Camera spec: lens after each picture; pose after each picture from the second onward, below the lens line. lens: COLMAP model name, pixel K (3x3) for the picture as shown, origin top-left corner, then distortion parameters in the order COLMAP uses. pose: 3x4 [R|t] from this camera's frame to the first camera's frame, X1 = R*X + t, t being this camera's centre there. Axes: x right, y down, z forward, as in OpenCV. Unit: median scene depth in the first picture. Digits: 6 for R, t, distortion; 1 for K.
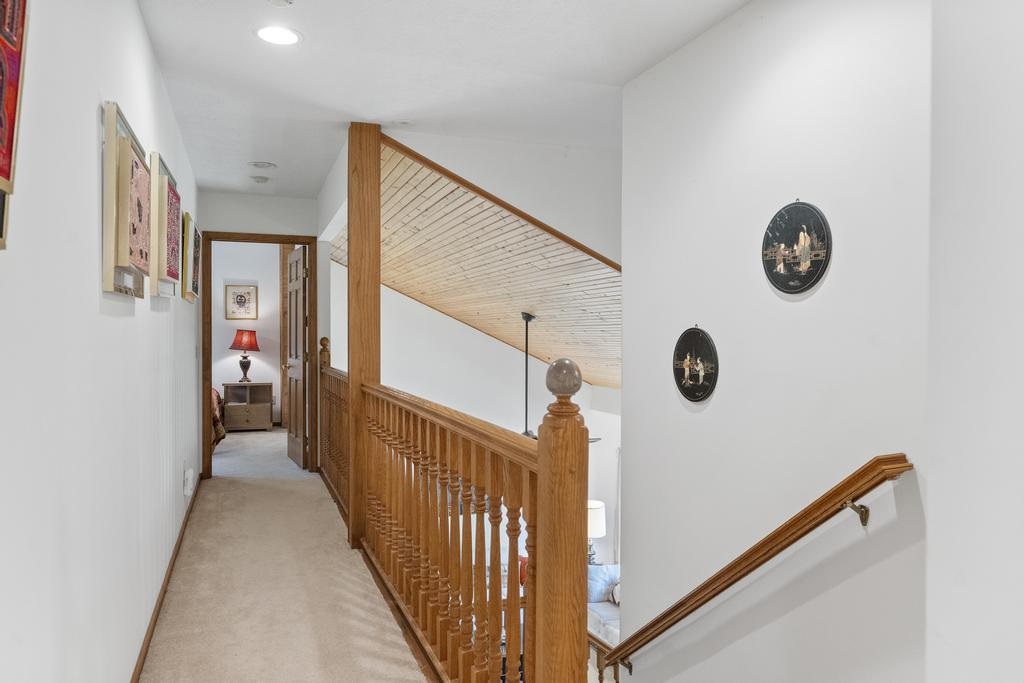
lens RADIAL K [[737.9, 0, 510.5], [0, 737.9, 339.8], [0, 0, 1]] dist [-0.008913, -0.001366]
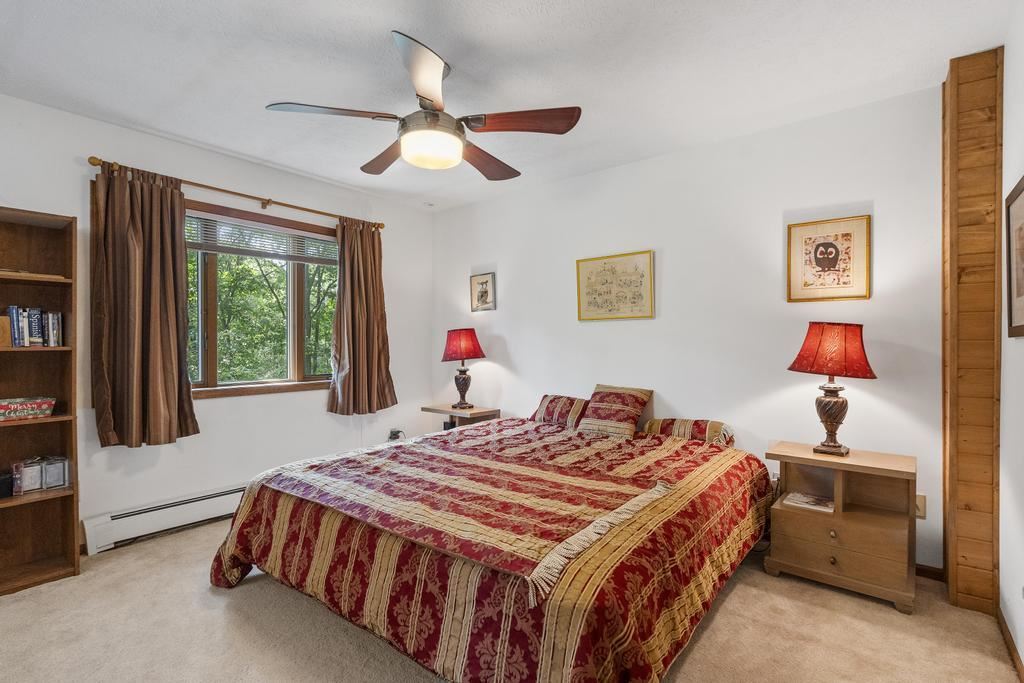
lens RADIAL K [[491.4, 0, 507.8], [0, 491.4, 340.8], [0, 0, 1]] dist [-0.004760, -0.000195]
pose [[0.548687, 0.004449, -0.836016, -0.234938], [-0.001649, 0.999990, 0.004240, -0.004394], [0.836026, -0.000947, 0.548688, 0.708159]]
